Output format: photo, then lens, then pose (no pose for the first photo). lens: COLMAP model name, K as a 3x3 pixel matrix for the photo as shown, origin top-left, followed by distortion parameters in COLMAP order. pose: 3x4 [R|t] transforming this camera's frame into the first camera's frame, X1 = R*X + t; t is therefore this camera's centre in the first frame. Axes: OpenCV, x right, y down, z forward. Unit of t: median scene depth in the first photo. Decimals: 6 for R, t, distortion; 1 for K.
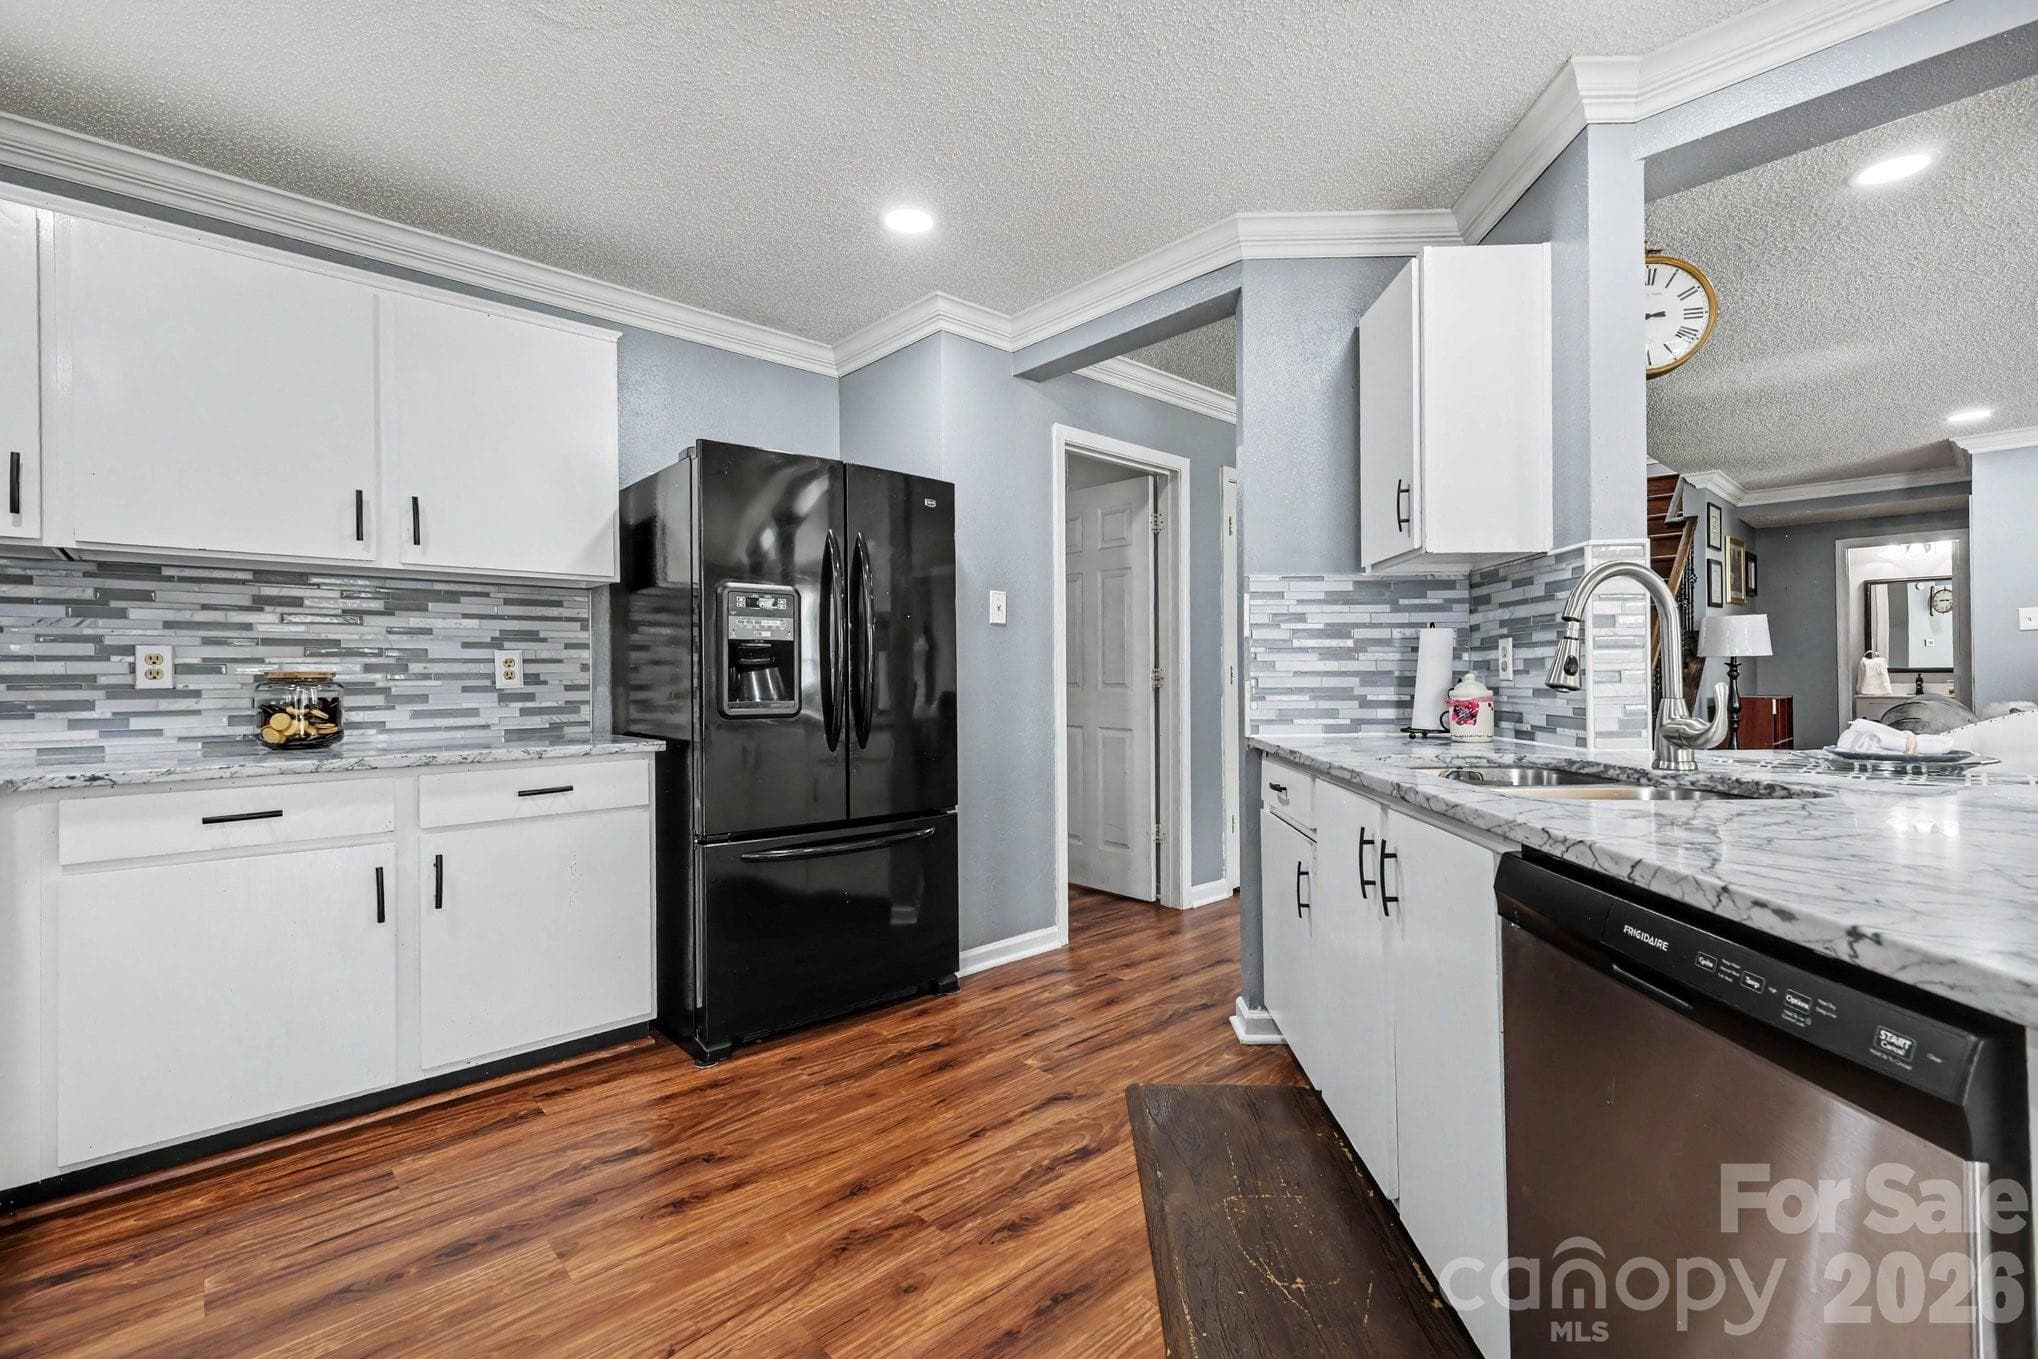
lens RADIAL K [[896.4, 0, 1019.0], [0, 896.4, 679.5], [0, 0, 1]] dist [0.002037, 0.000301]
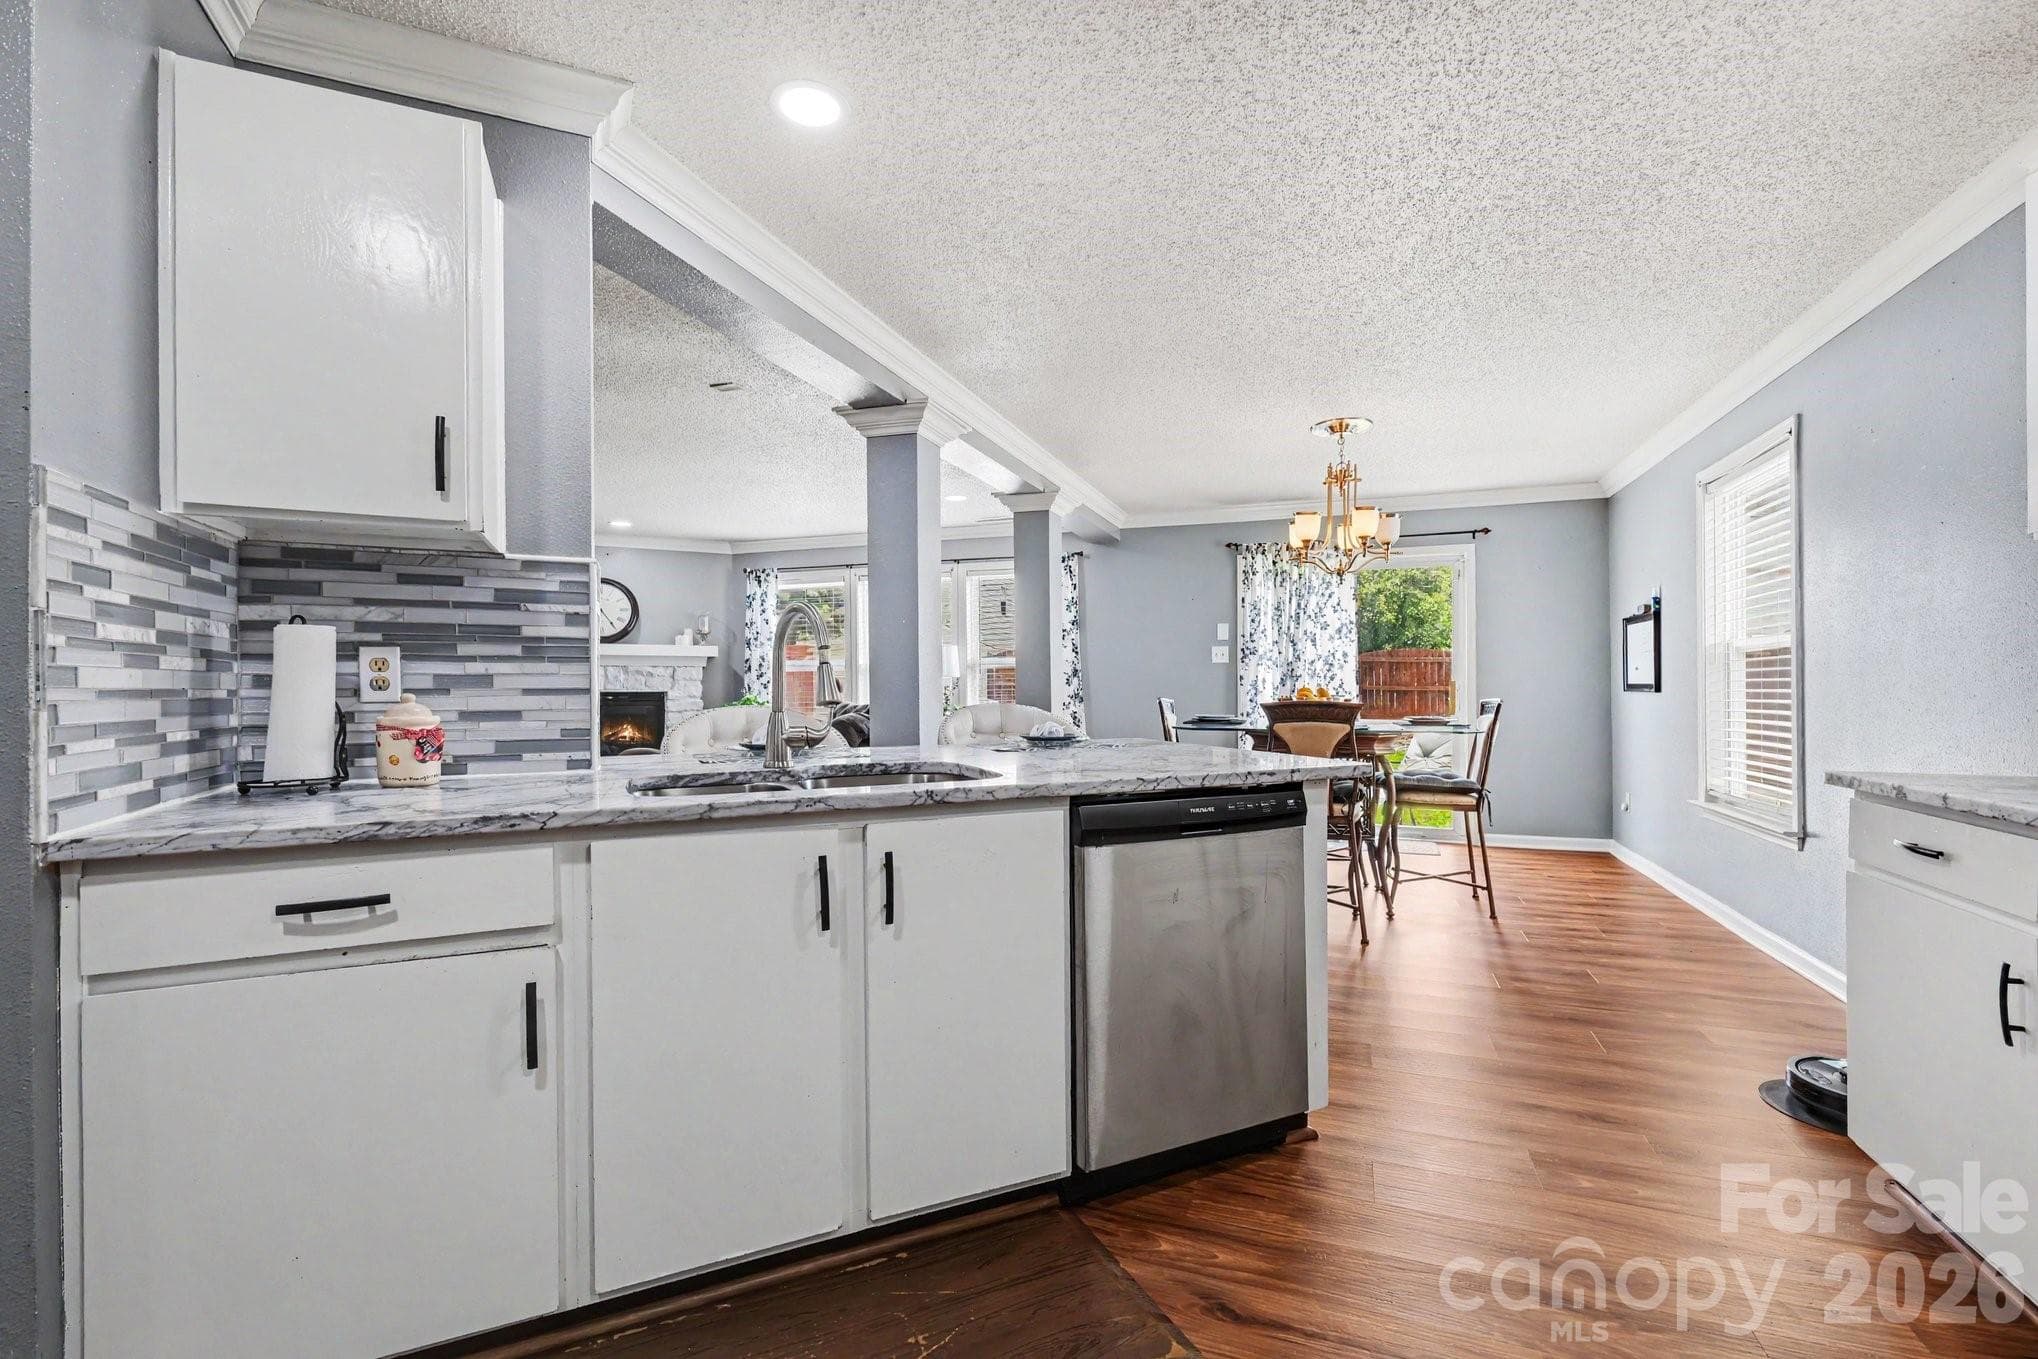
lens RADIAL K [[896.4, 0, 1019.0], [0, 896.4, 679.5], [0, 0, 1]] dist [0.002037, 0.000301]
pose [[-0.469206, 0.011432, 0.883015, -0.344263], [0.007647, 0.999931, -0.008882, -0.006366], [-0.883056, 0.002584, -0.469261, 0.797149]]
